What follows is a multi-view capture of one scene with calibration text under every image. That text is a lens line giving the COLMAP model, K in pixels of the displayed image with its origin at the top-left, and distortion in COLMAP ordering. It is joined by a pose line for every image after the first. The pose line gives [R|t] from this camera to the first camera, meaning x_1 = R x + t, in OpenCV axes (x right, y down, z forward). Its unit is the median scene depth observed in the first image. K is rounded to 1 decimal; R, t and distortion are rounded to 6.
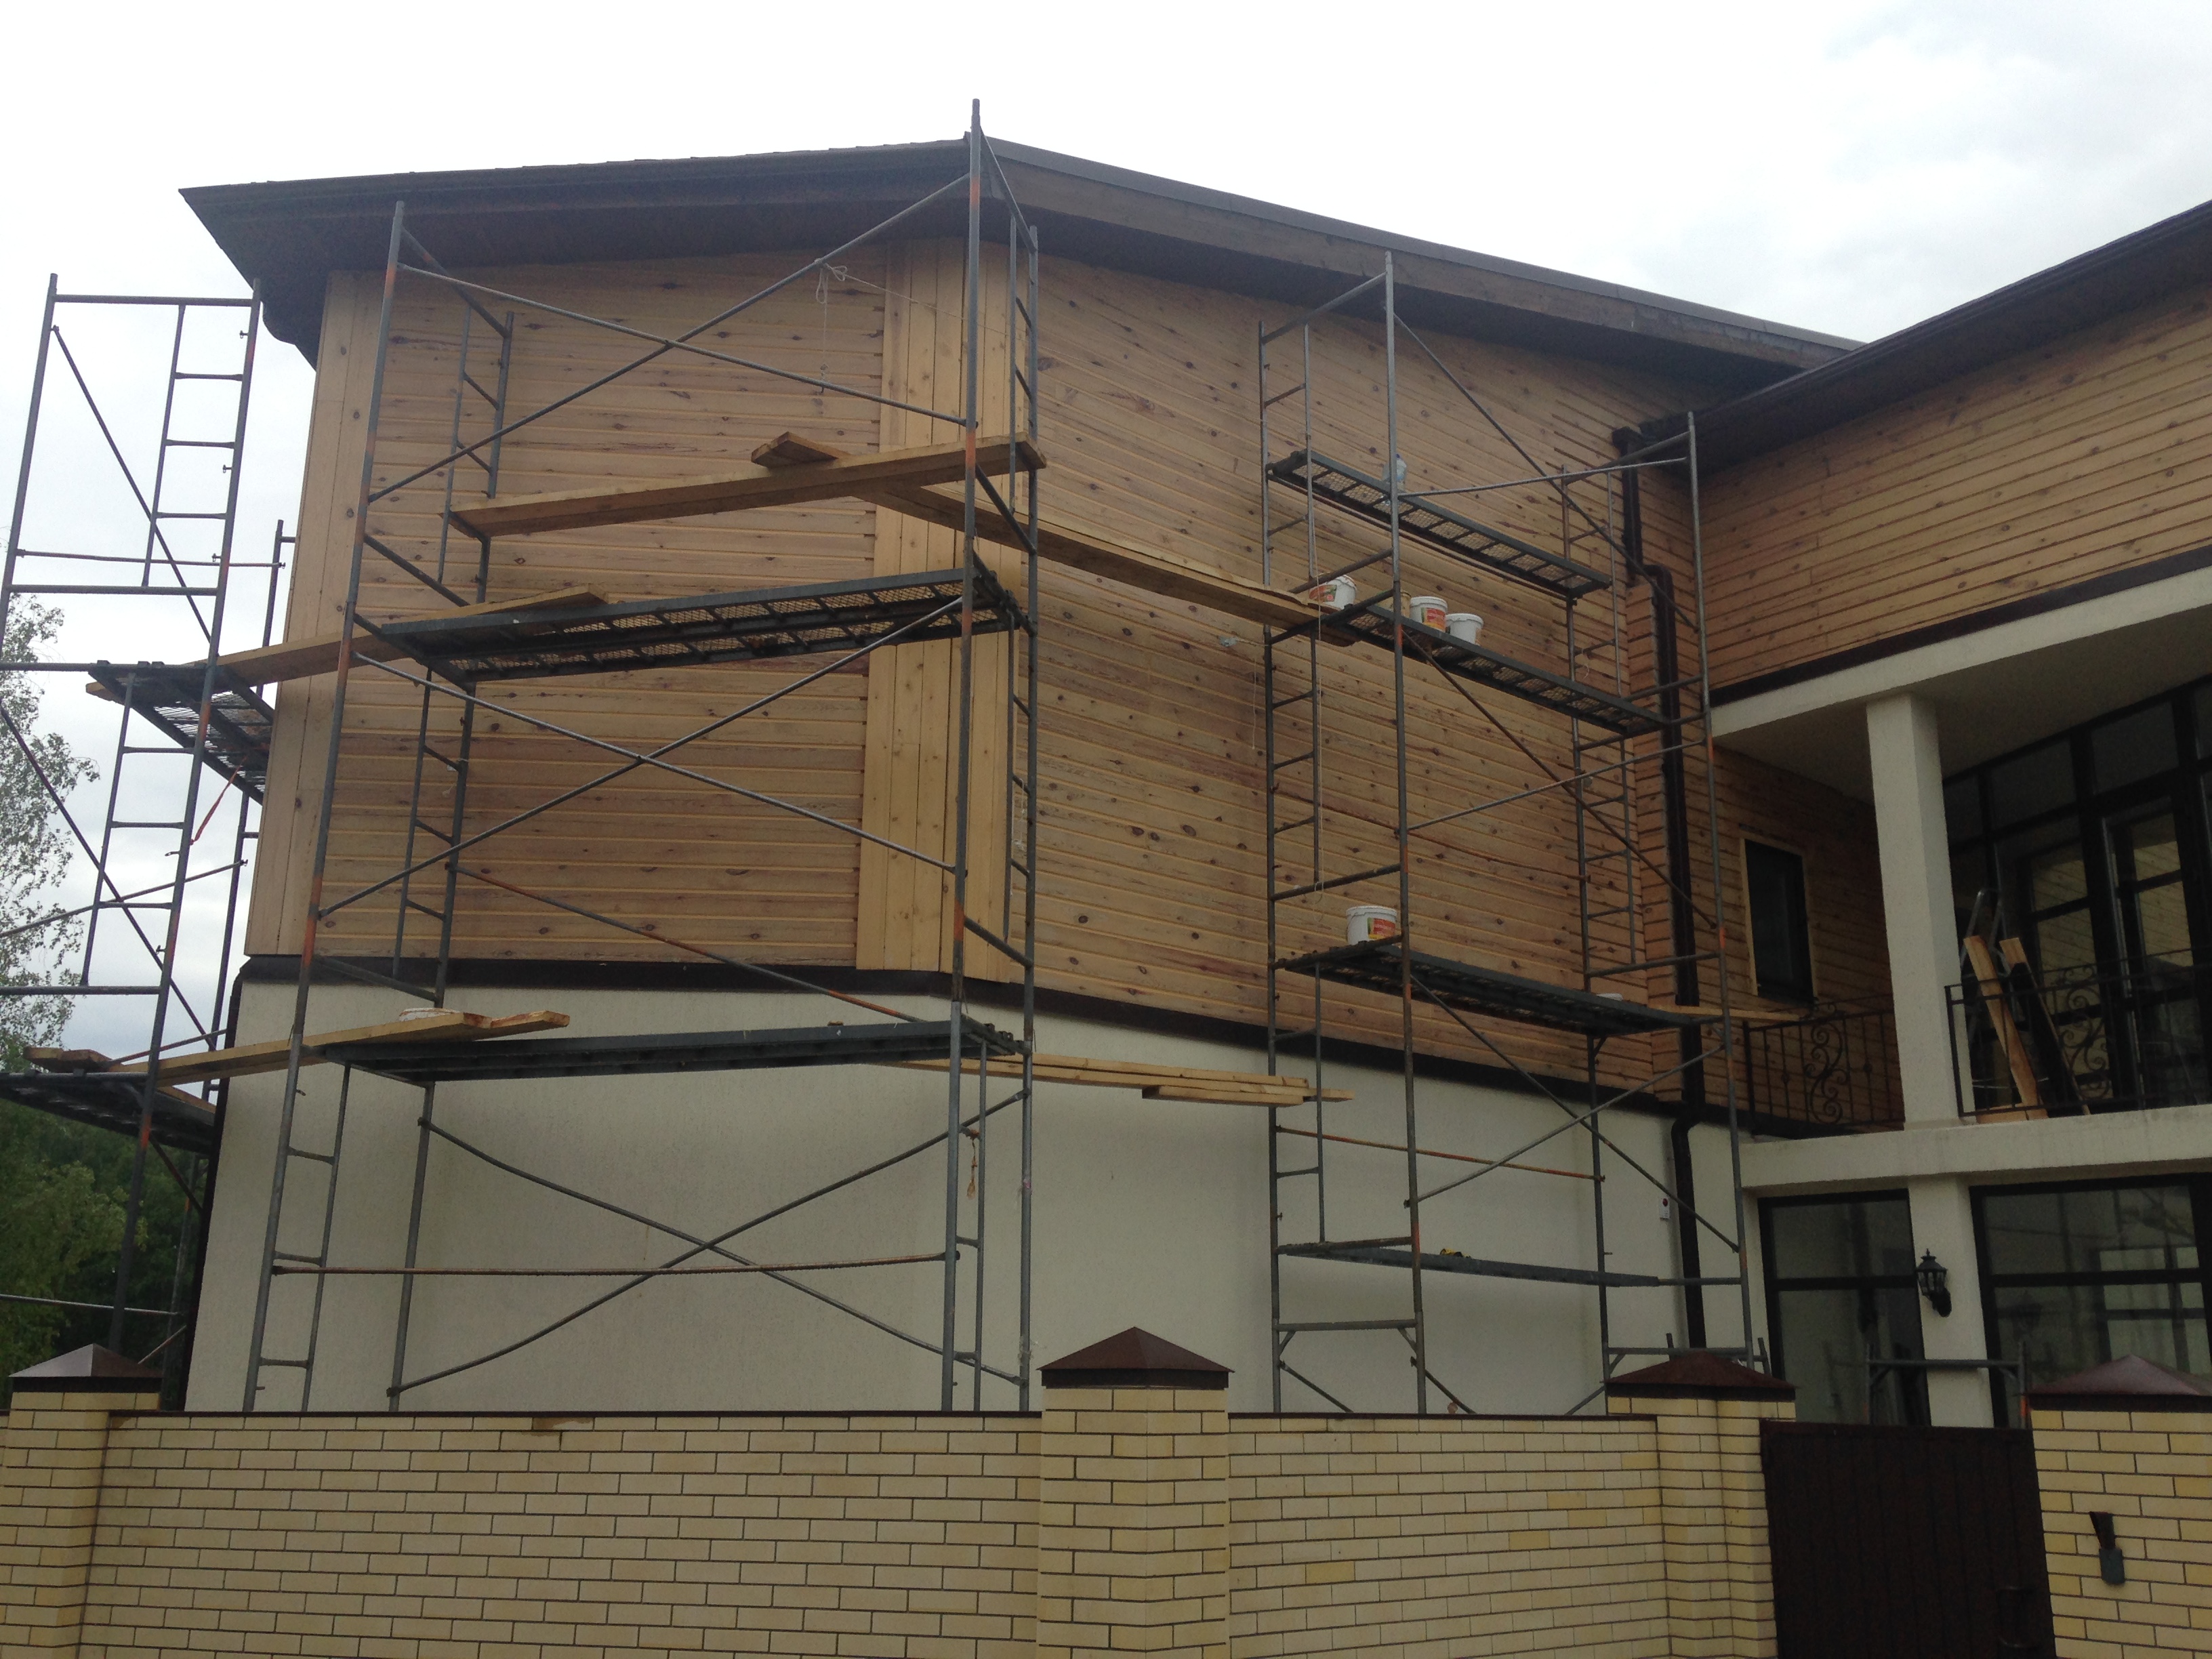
lens RADIAL K [[2025.6, 0, 1106.1], [0, 2025.6, 807.5], [0, 0, 1]] dist [0.088256, 0.000000]
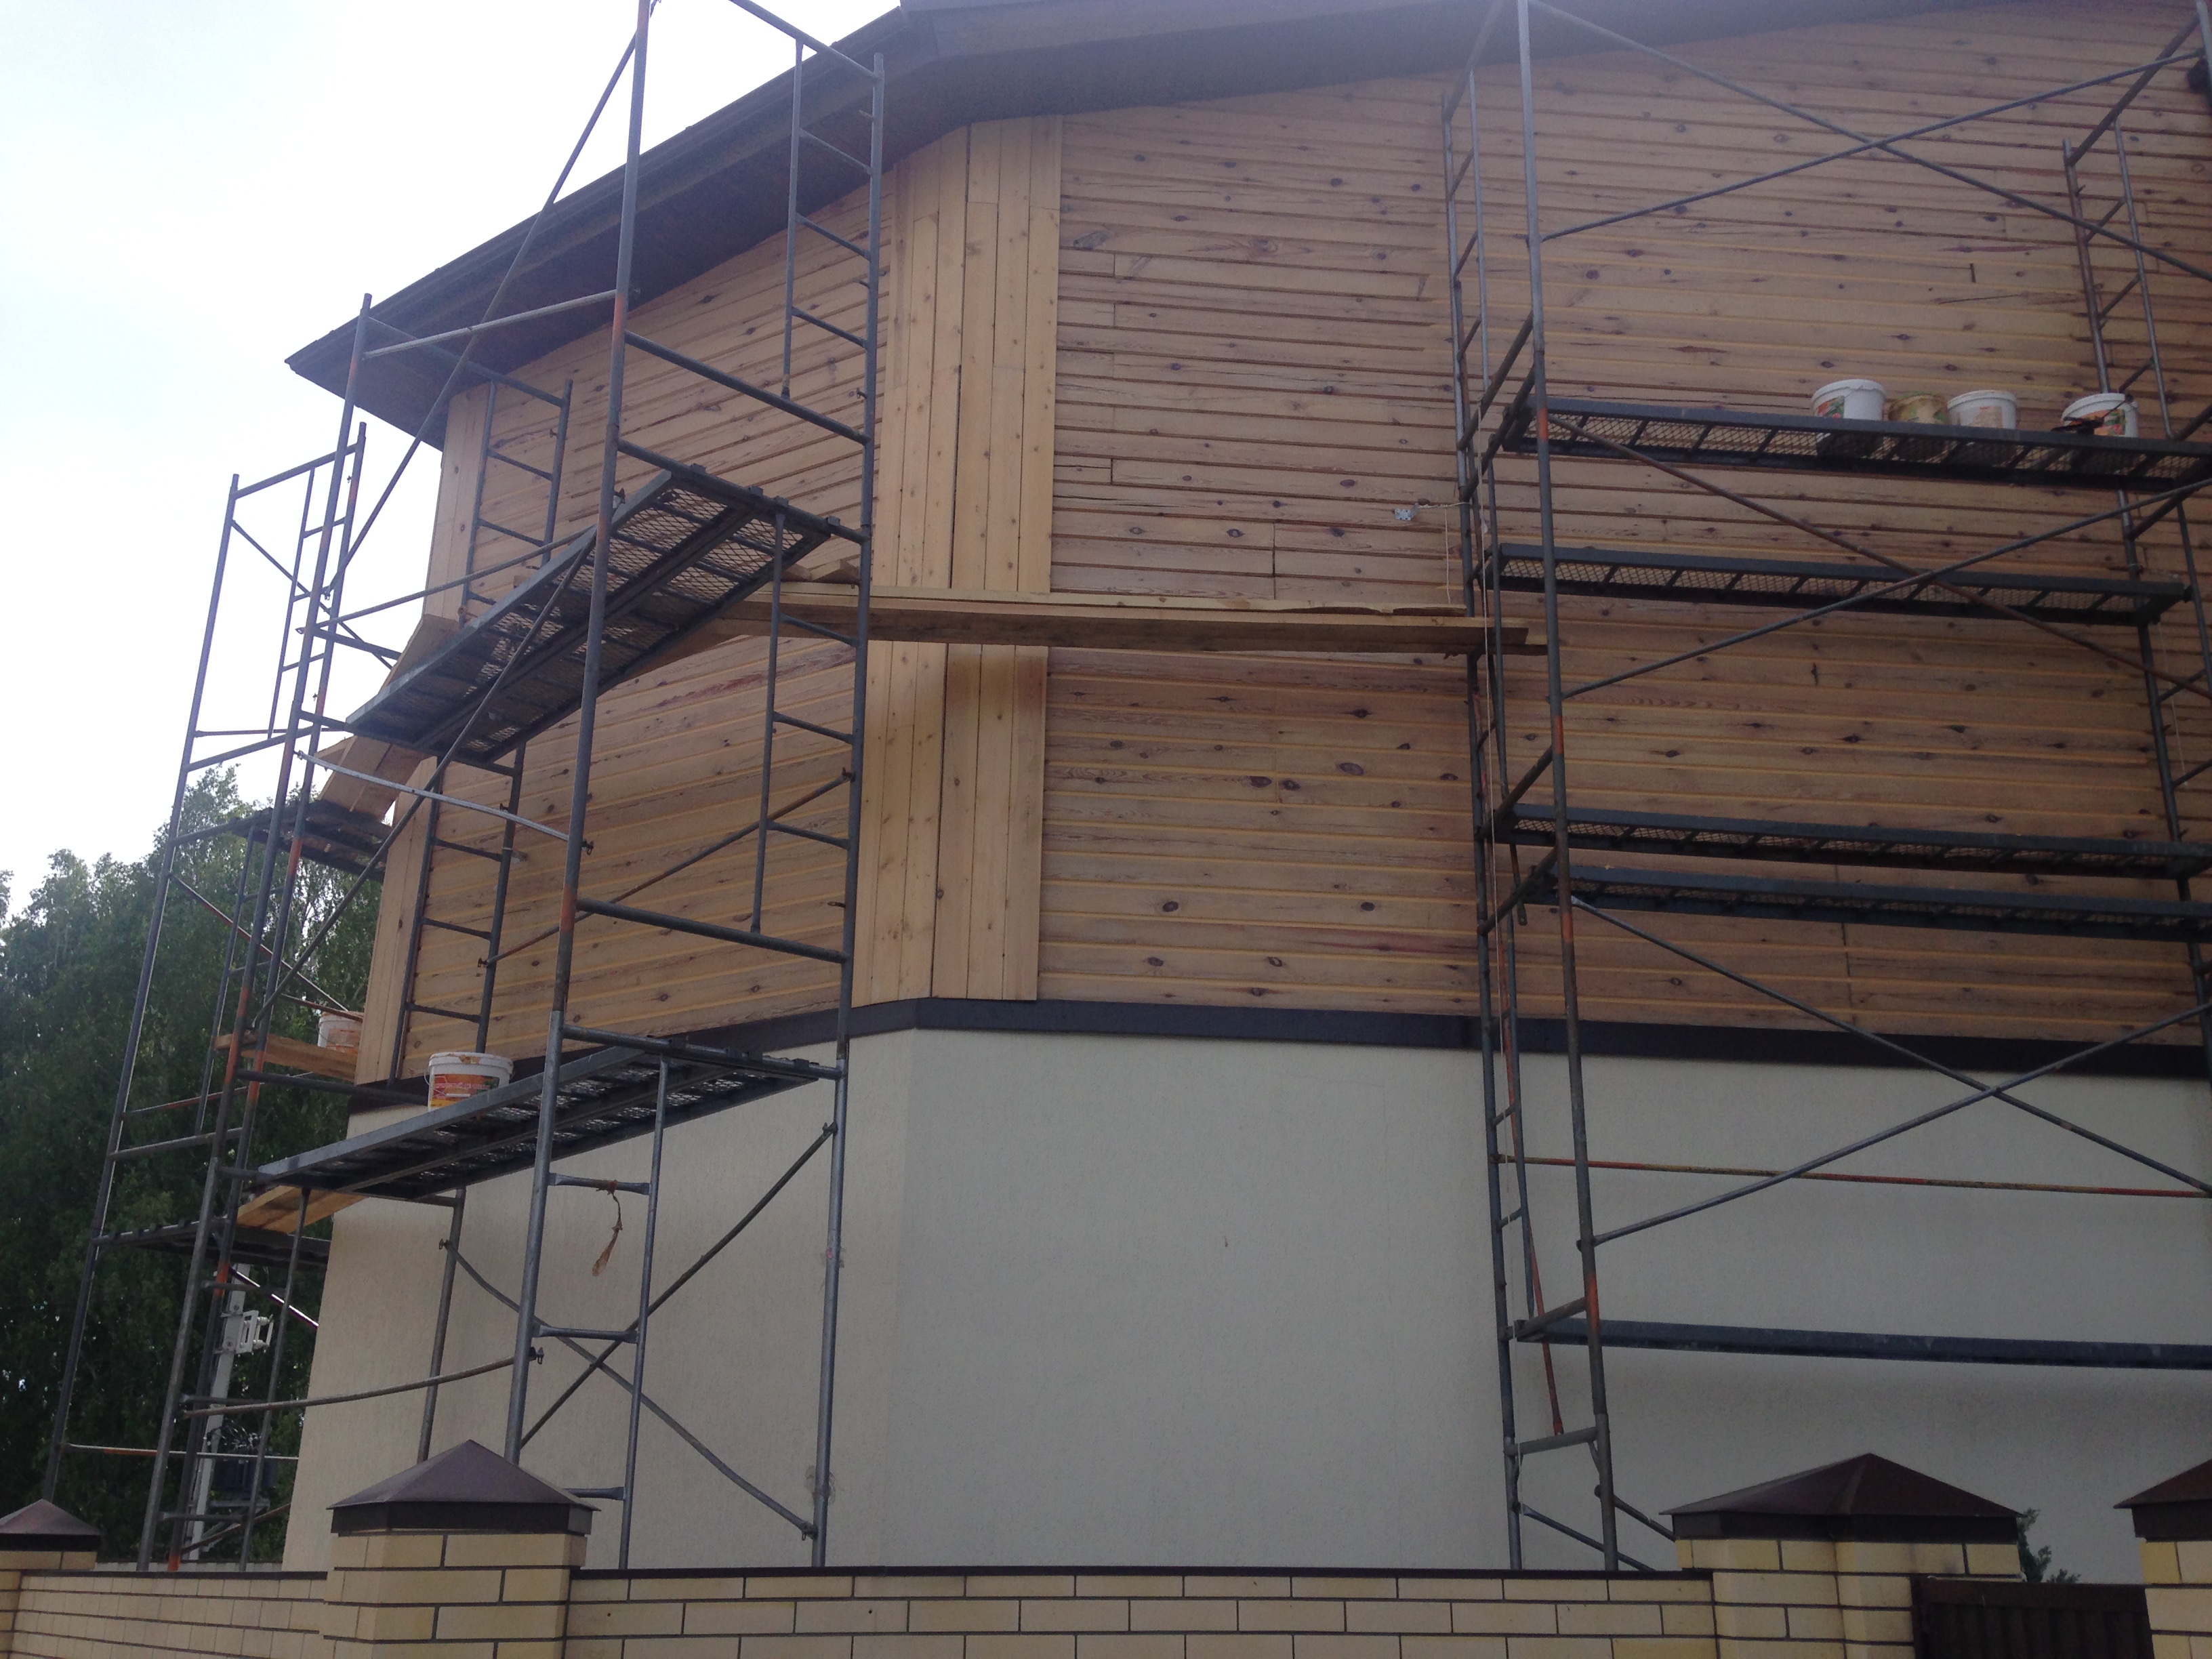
lens RADIAL K [[2025.6, 0, 1125.7], [0, 2025.6, 814.5], [0, 0, 1]] dist [0.088256, 0.000000]
pose [[0.826619, -0.198086, -0.526747, 0.314324], [0.158725, 0.980068, -0.119474, 0.090272], [0.539914, 0.015151, 0.841584, 0.290061]]
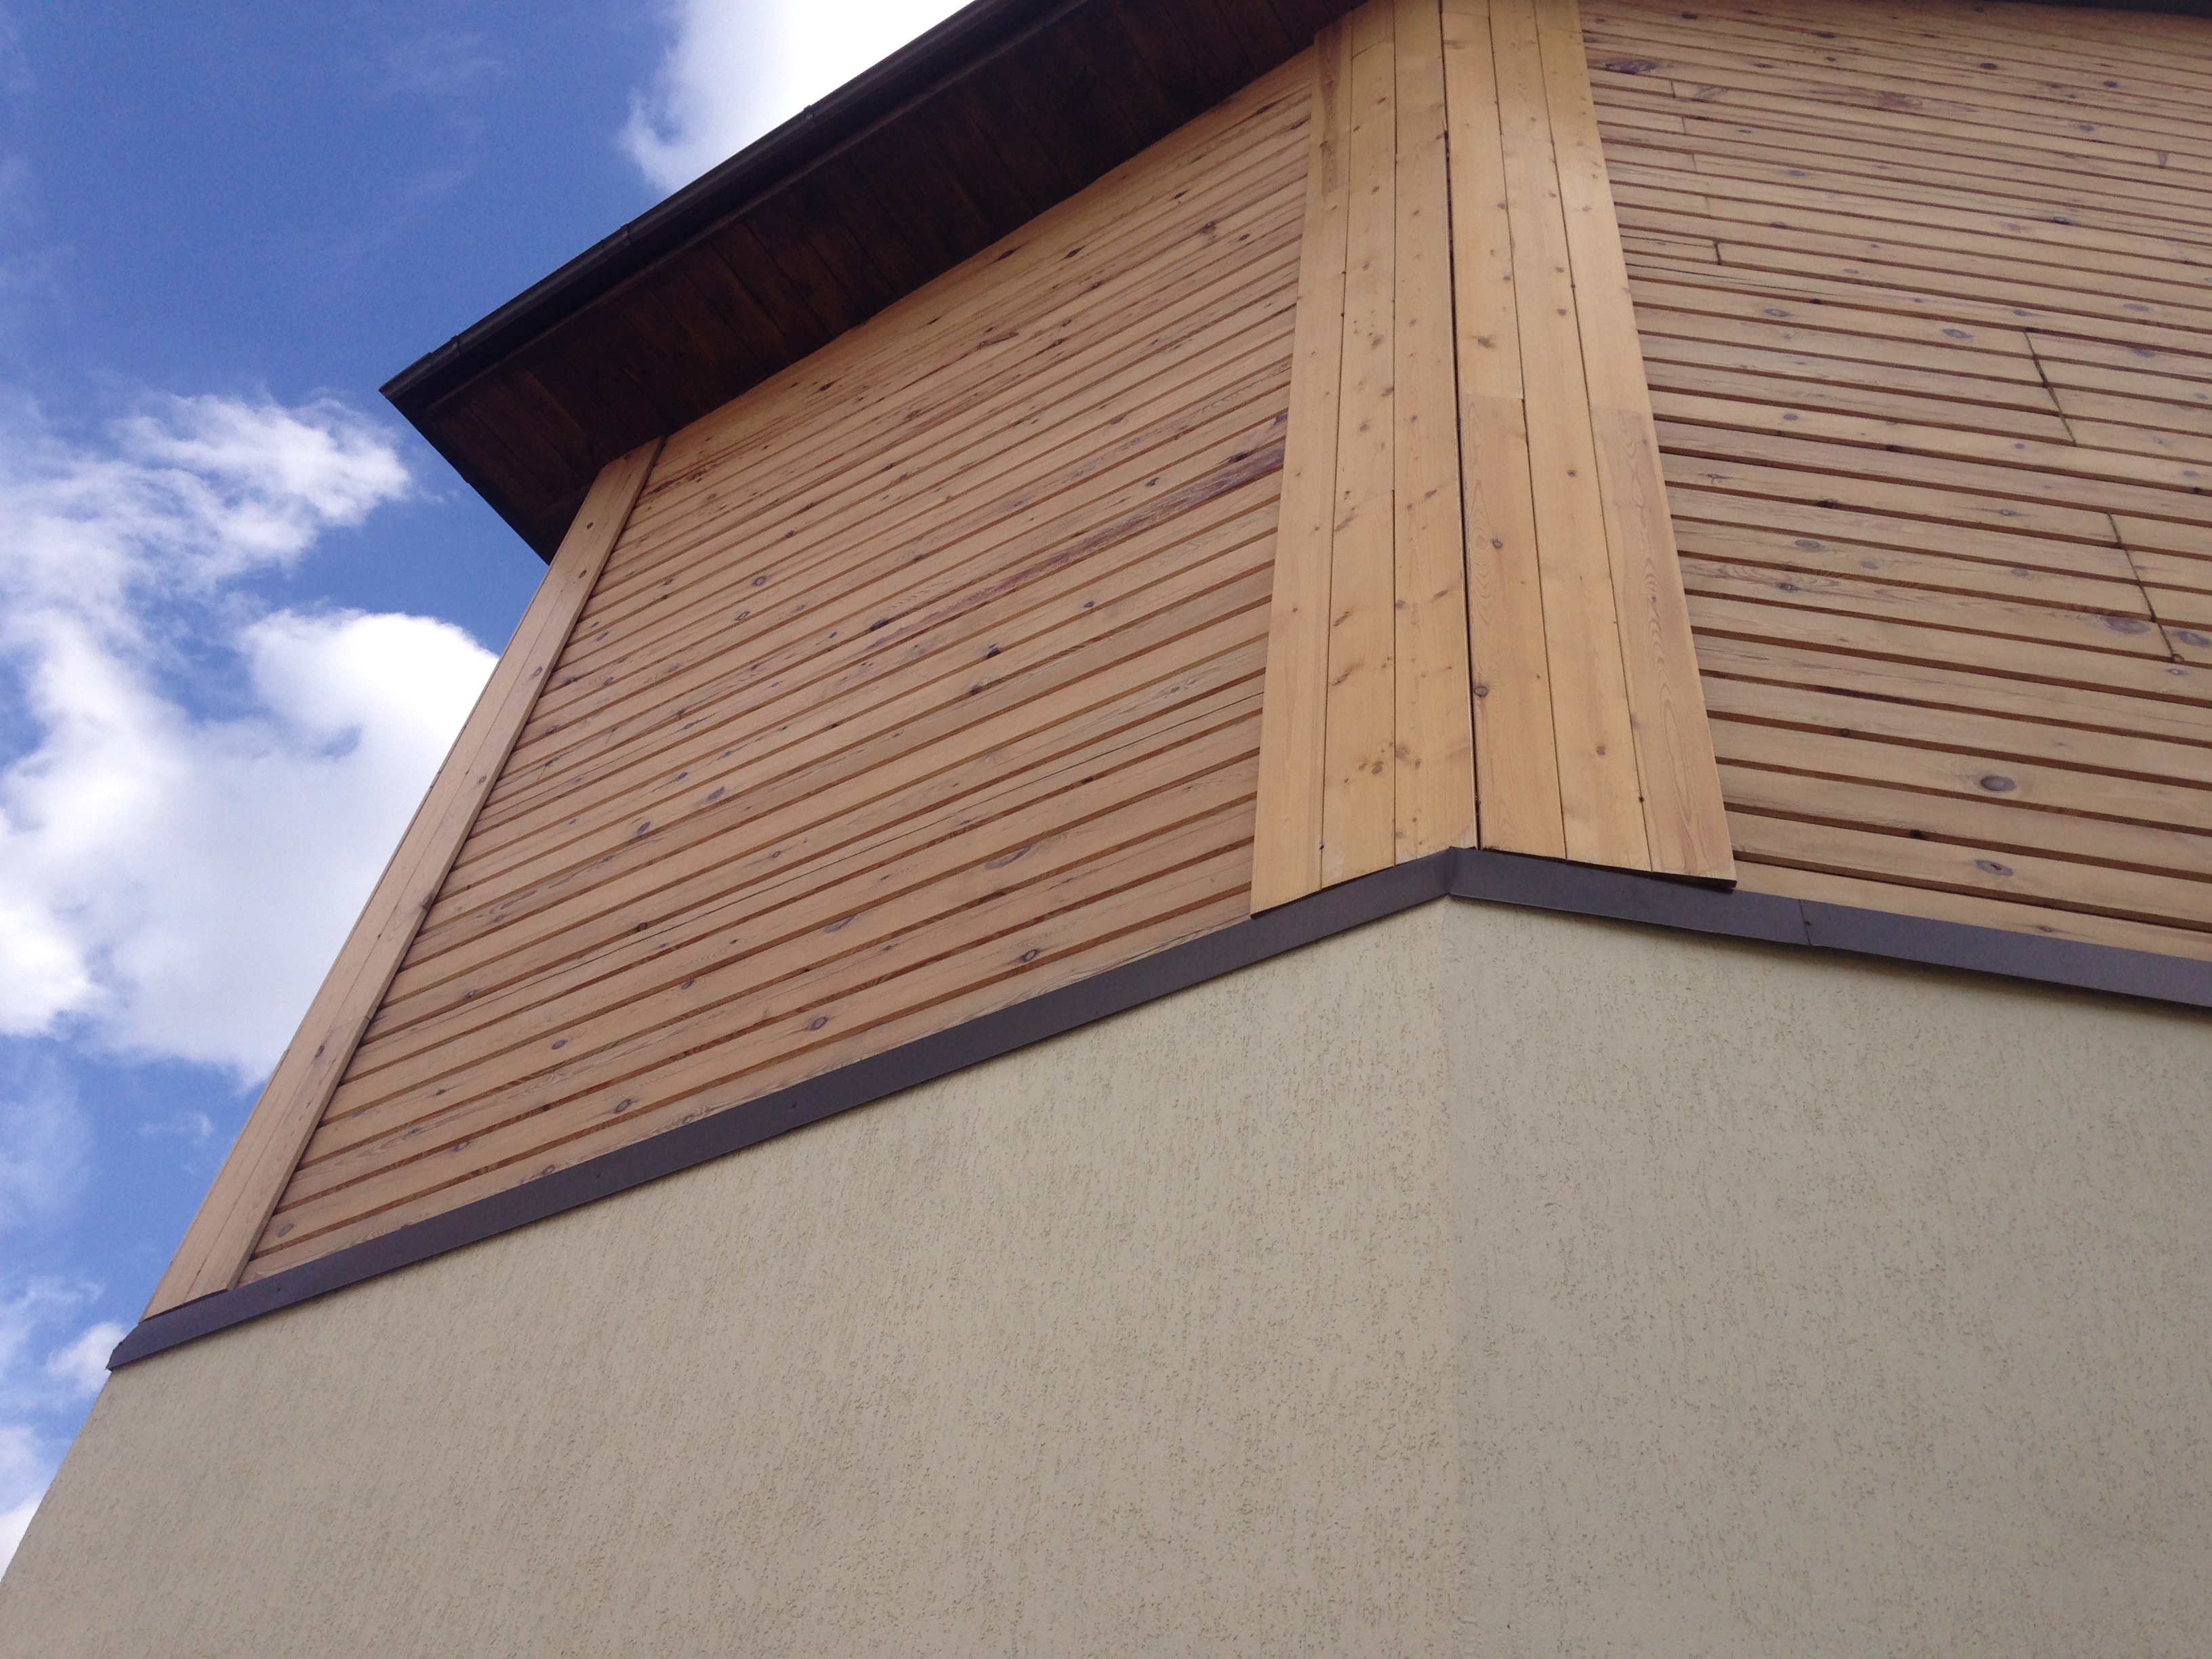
lens RADIAL K [[2025.6, 0, 1120.4], [0, 2025.6, 876.4], [0, 0, 1]] dist [0.088256, 0.000000]
pose [[0.829690, -0.366080, -0.421427, 0.005446], [0.076937, 0.822727, -0.563207, 0.204672], [0.552898, 0.434863, 0.710773, 0.564607]]
